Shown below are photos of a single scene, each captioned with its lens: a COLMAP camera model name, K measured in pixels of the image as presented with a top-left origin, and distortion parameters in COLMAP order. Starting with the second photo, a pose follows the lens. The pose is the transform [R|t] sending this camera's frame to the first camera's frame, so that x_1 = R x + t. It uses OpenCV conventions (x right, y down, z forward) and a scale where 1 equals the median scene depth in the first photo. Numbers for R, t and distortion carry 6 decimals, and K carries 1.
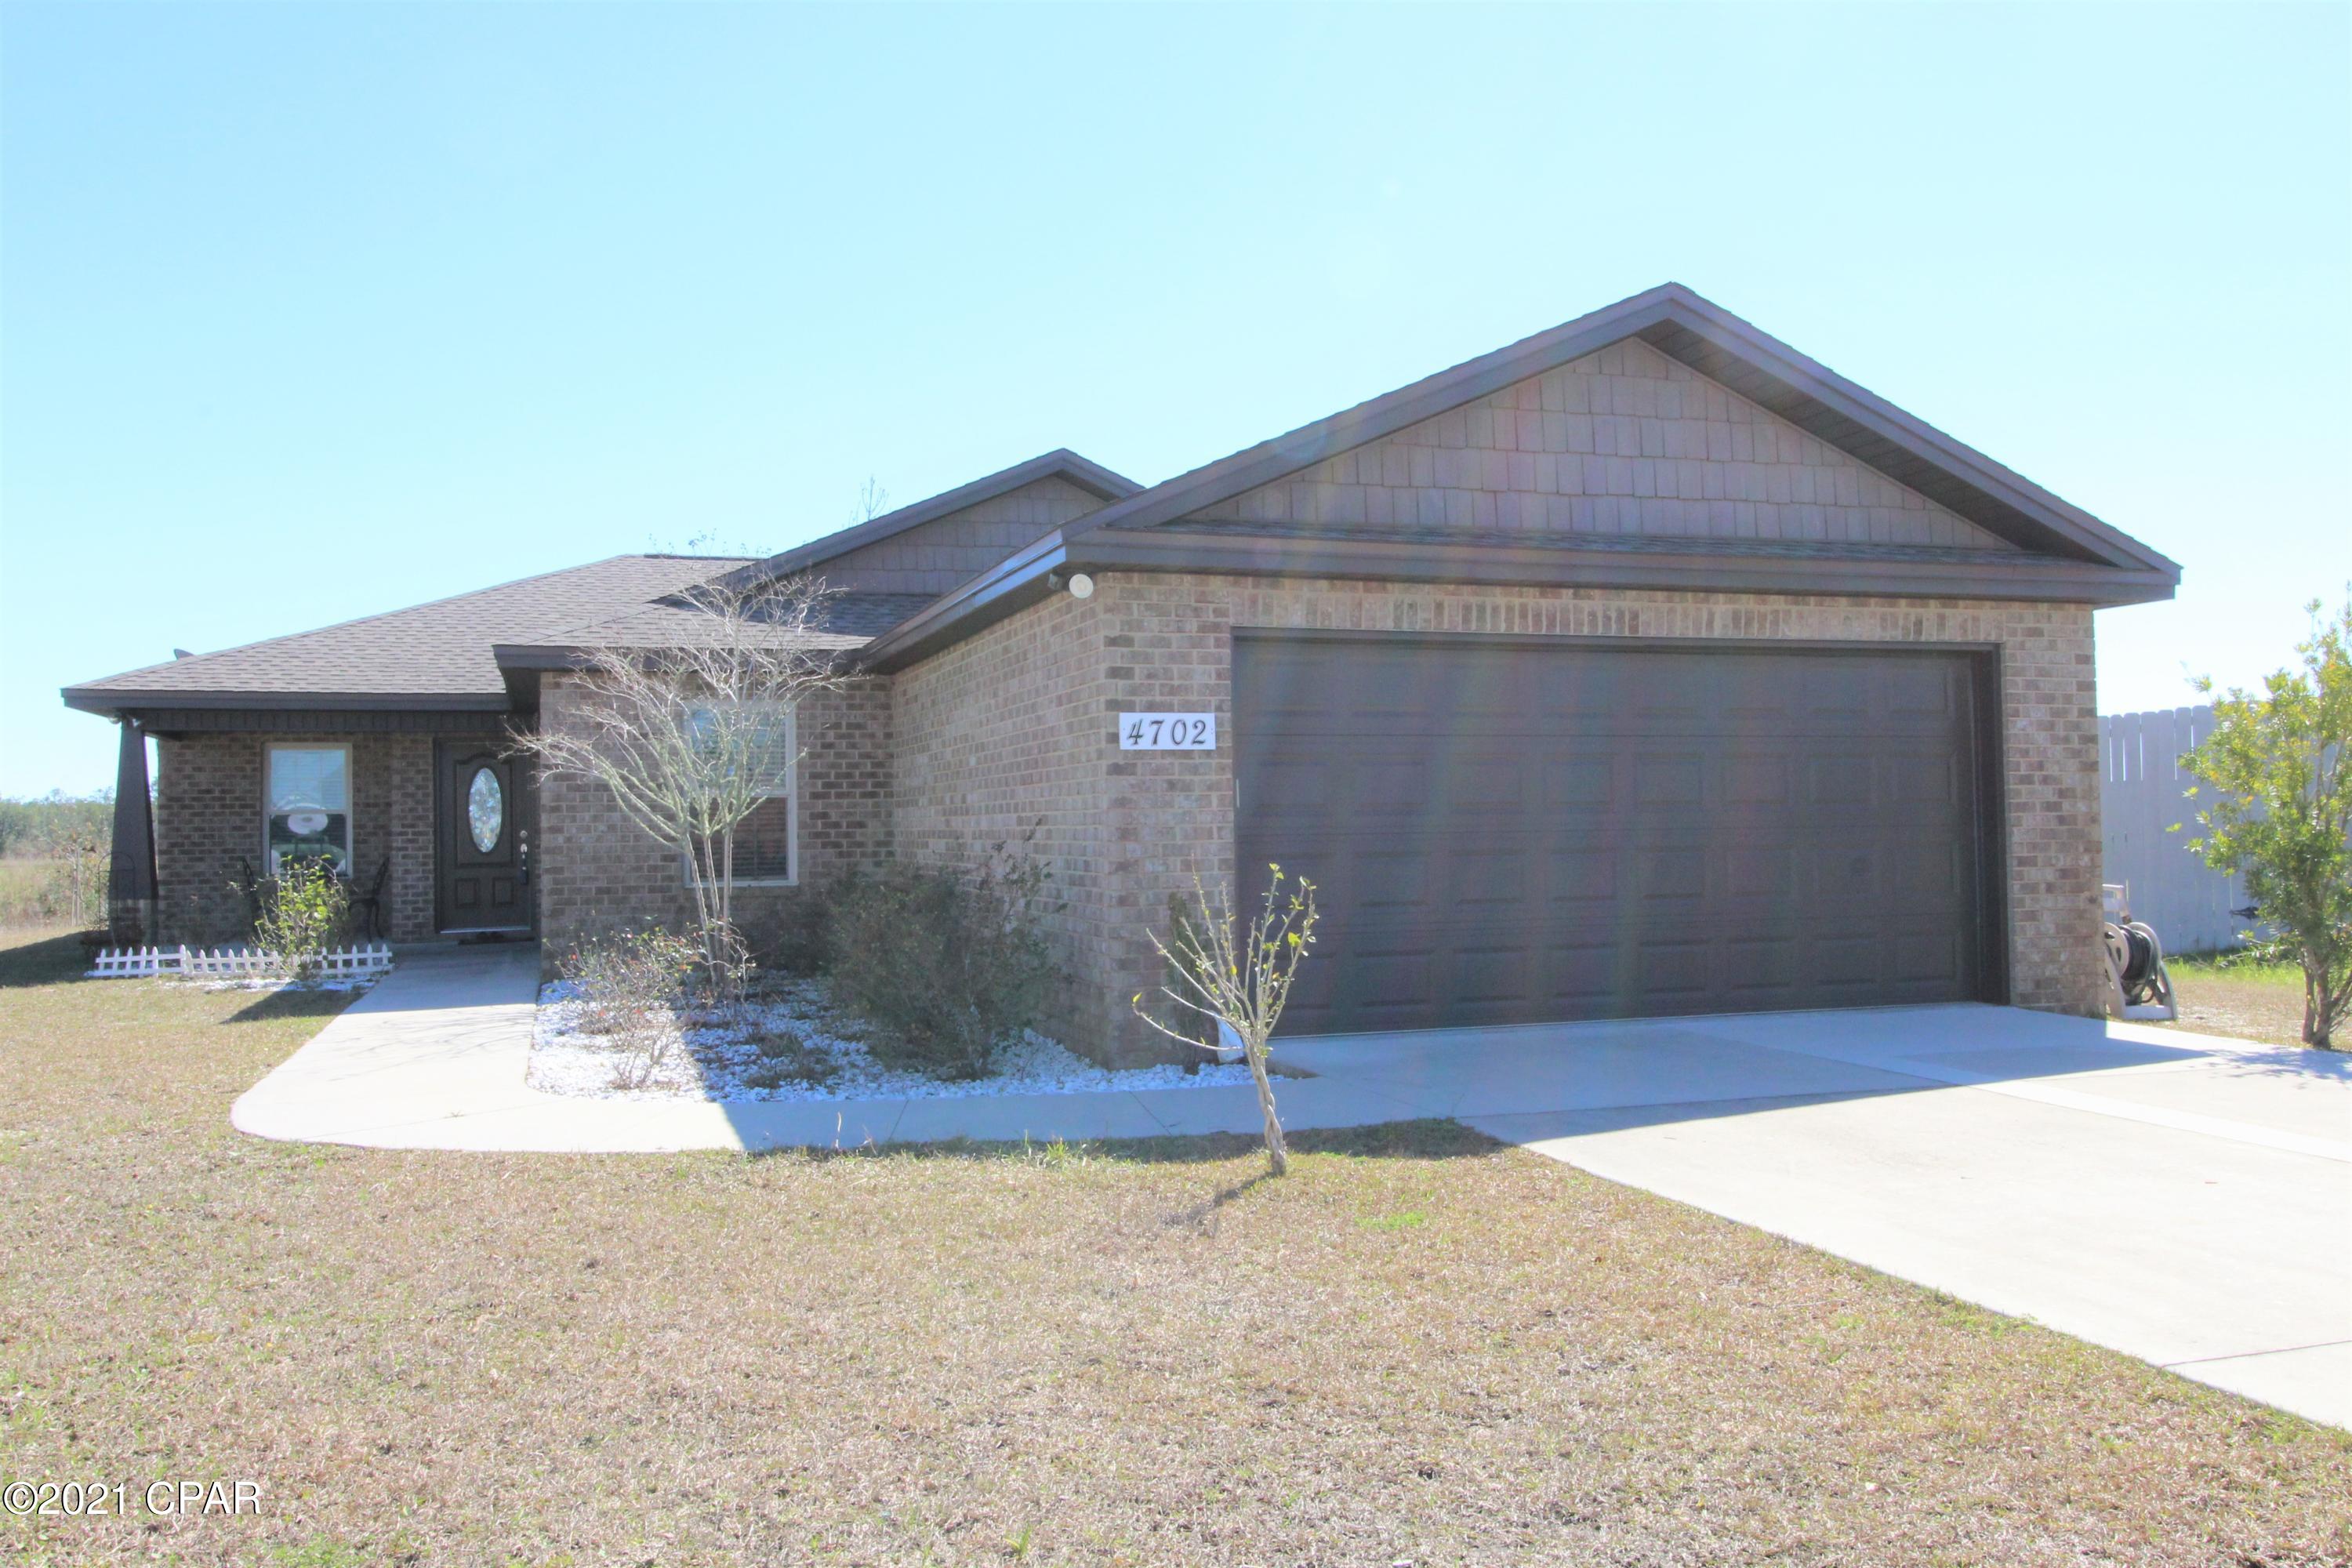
lens RADIAL K [[1846.6, 0, 1167.7], [0, 1846.6, 761.3], [0, 0, 1]] dist [0.009172, 0.005185]
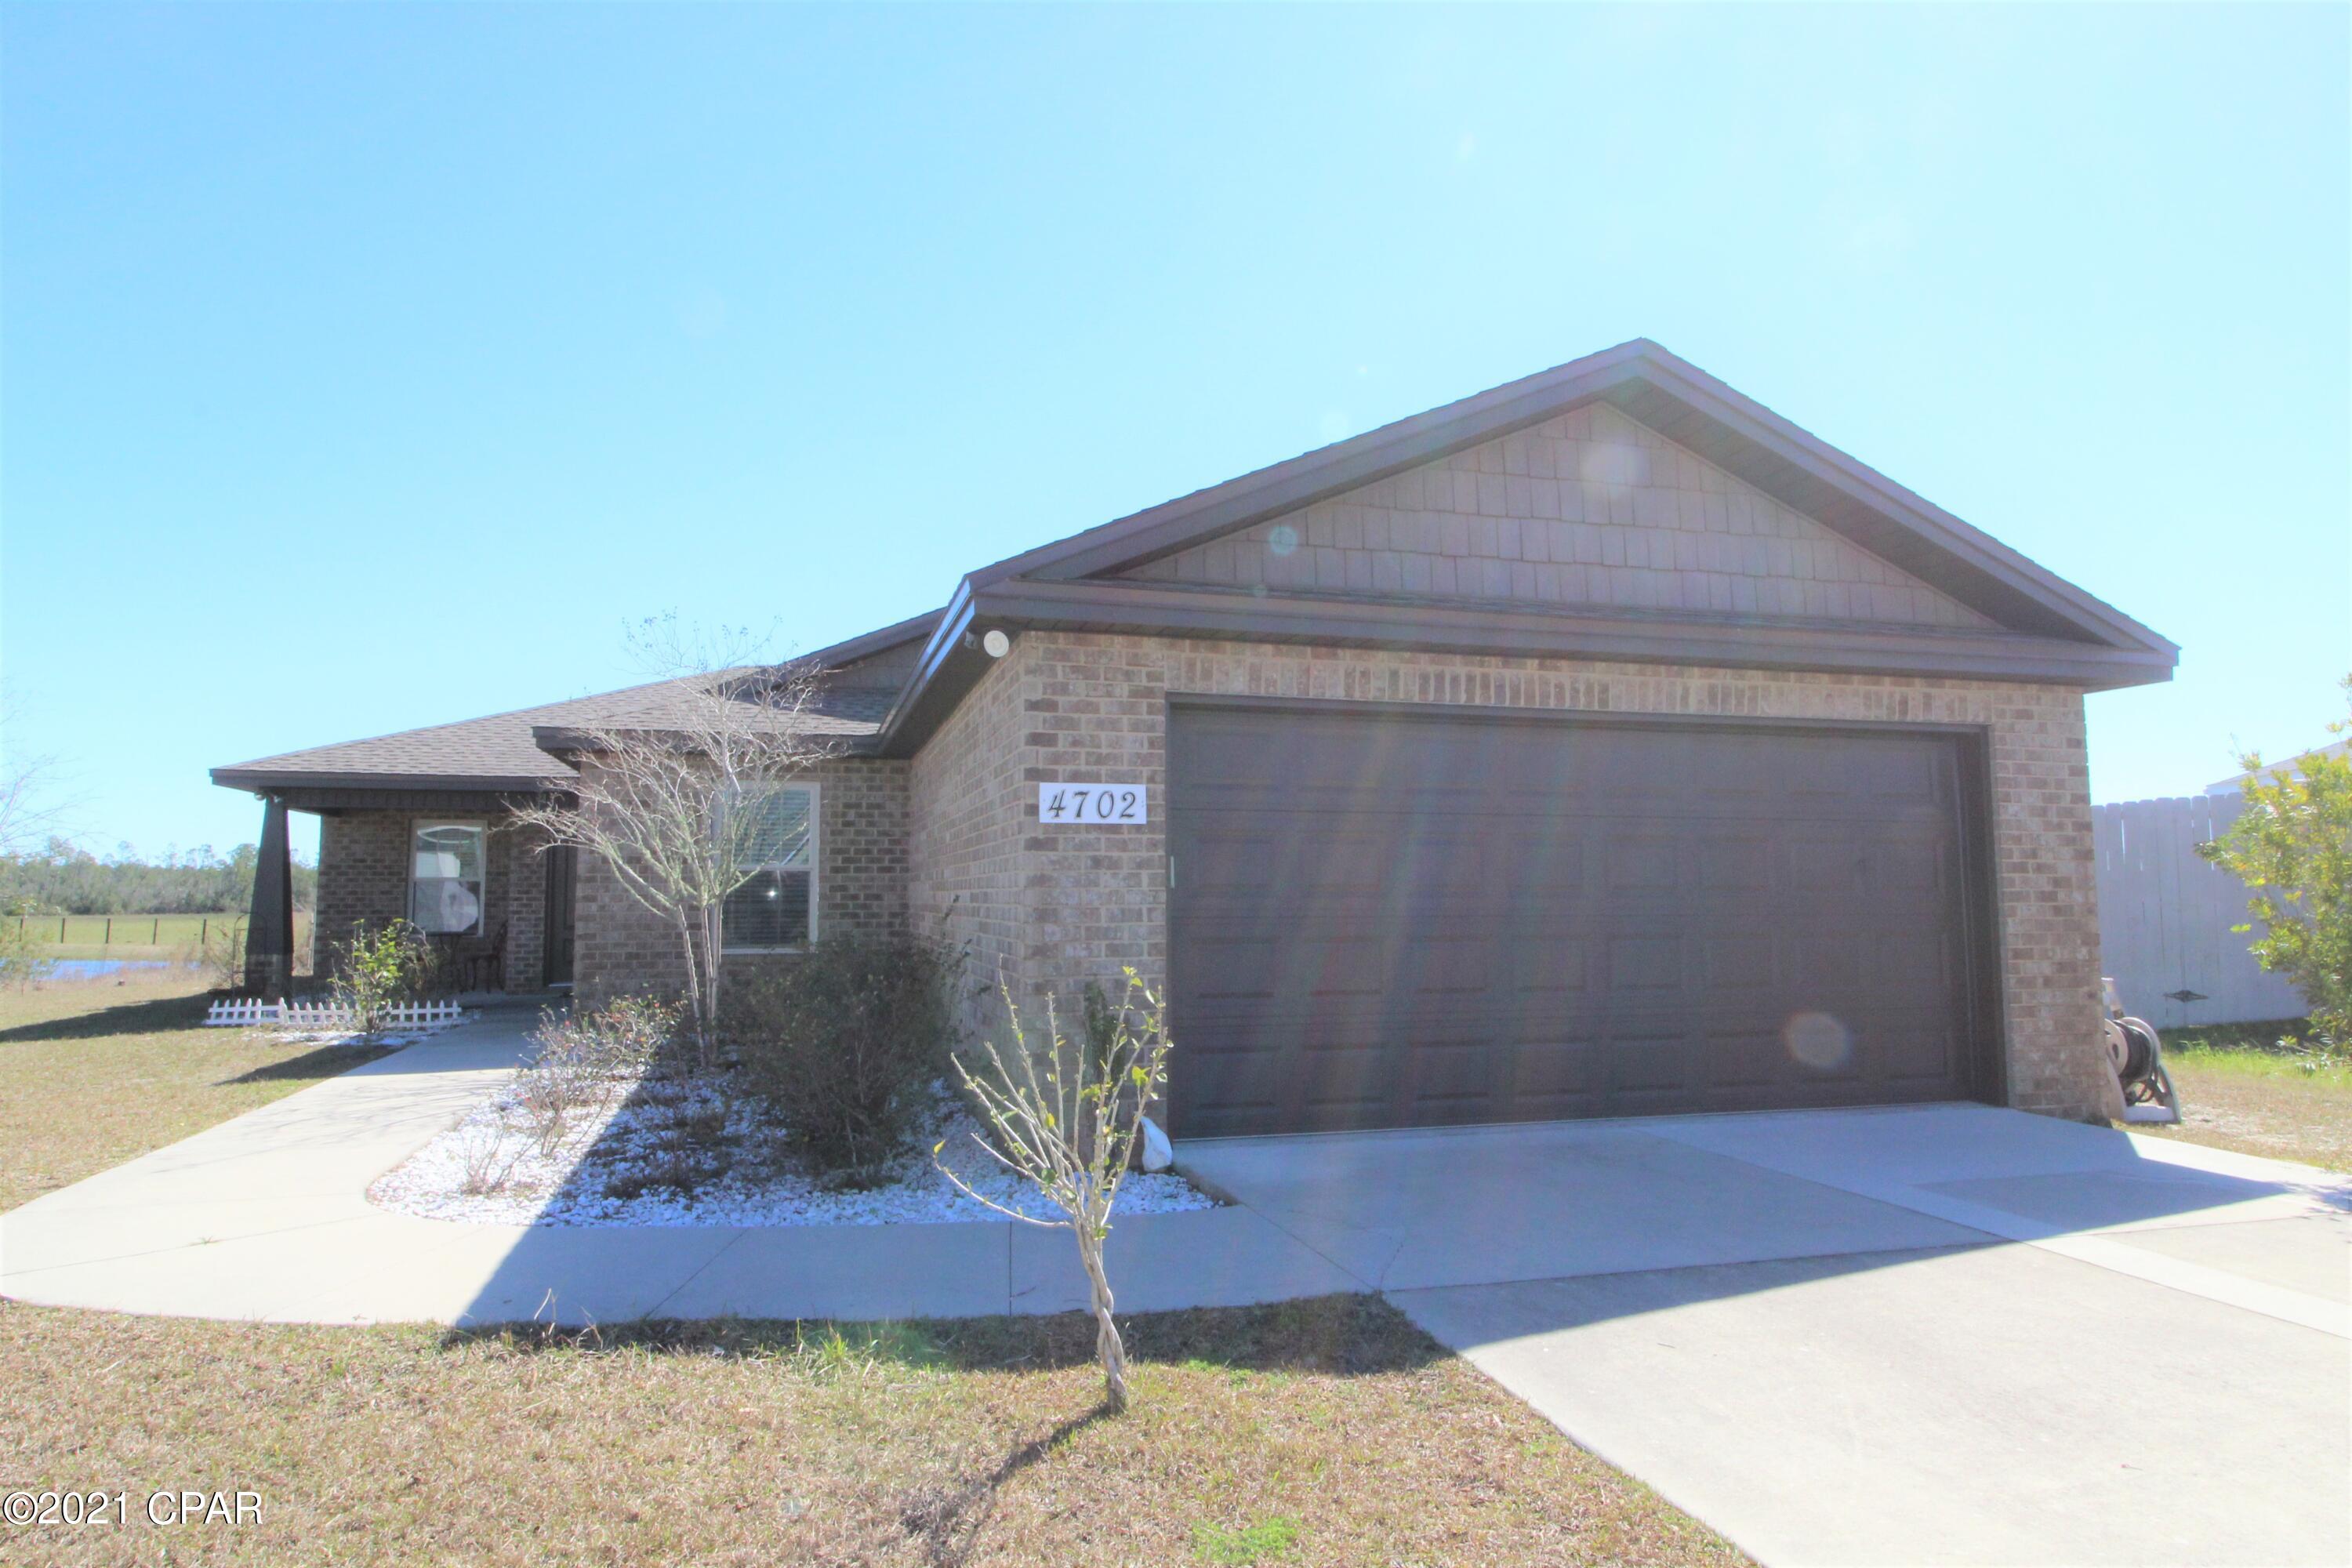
lens RADIAL K [[1391.8, 0, 1173.2], [0, 1391.8, 769.1], [0, 0, 1]] dist [0.004616, -0.004613]
pose [[0.998907, 0.008496, -0.045961, 0.046295], [-0.011077, 0.998359, -0.056188, 0.003343], [0.045408, 0.056635, 0.997362, 0.199540]]
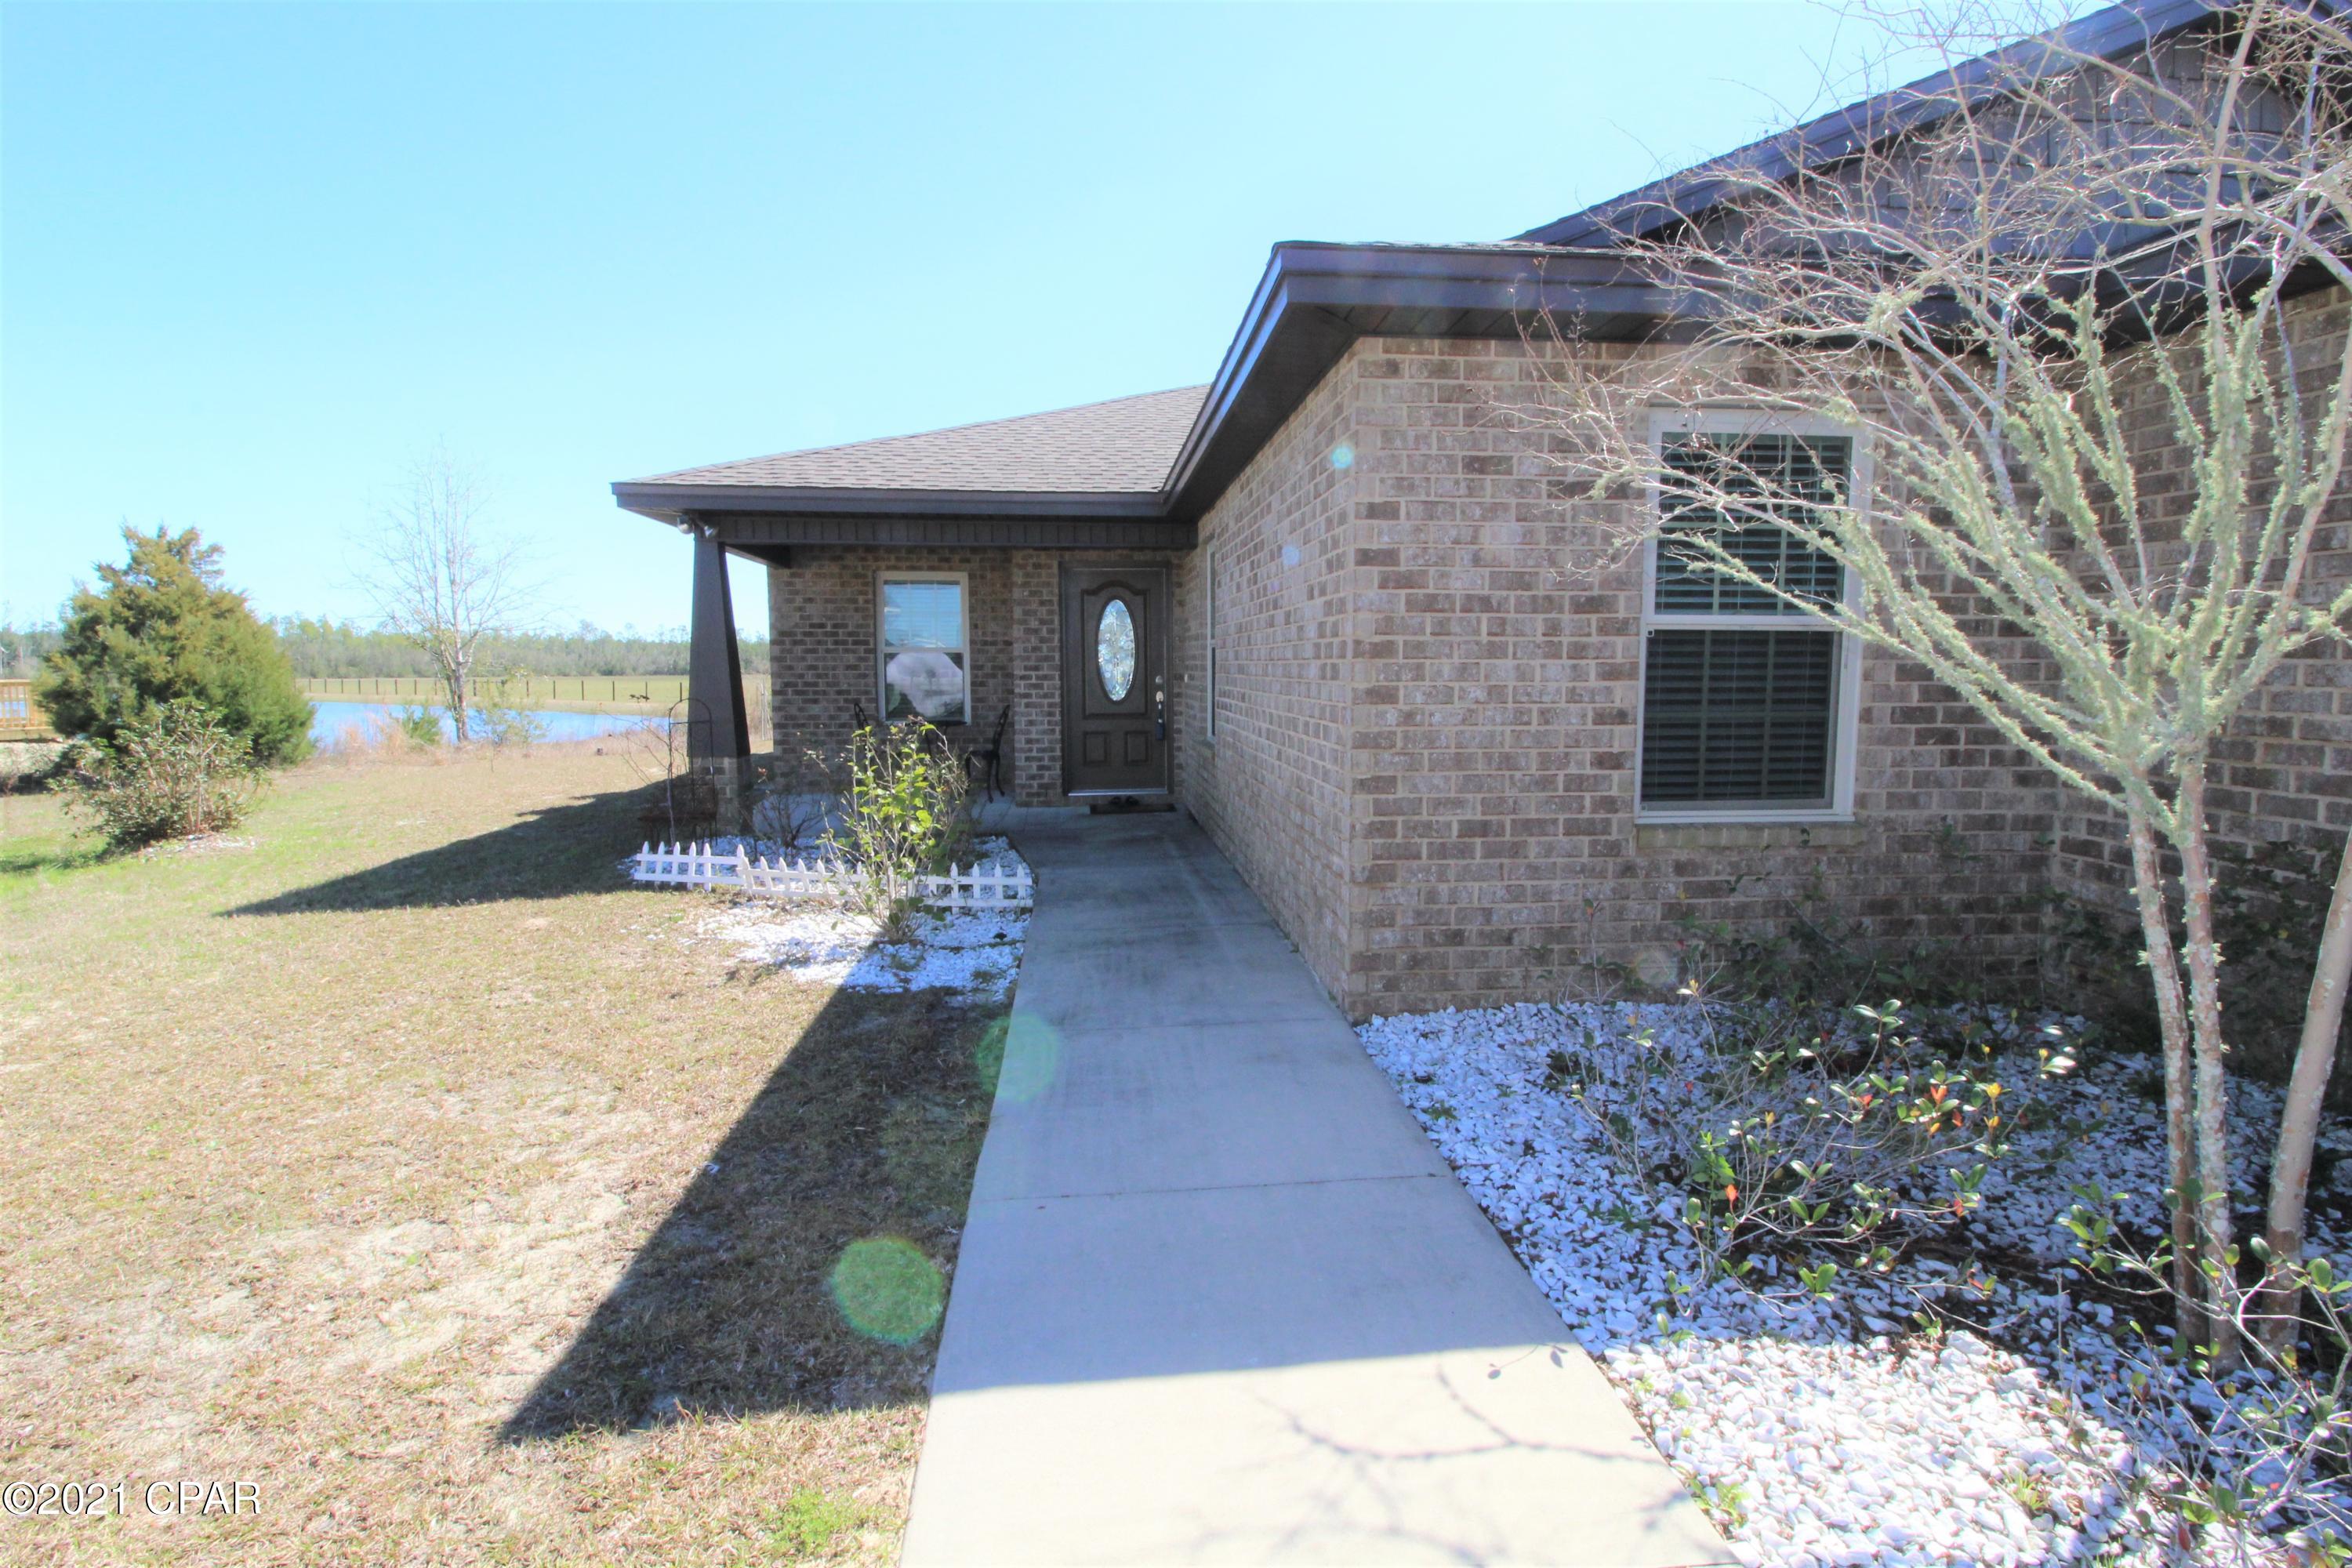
lens RADIAL K [[1086.8, 0, 1179.0], [0, 1086.8, 768.5], [0, 0, 1]] dist [-0.006924, -0.007275]
pose [[0.974291, 0.036907, -0.222250, -0.319835], [-0.007484, 0.991248, 0.131802, 0.019928], [0.225169, -0.126750, 0.966040, 0.728139]]
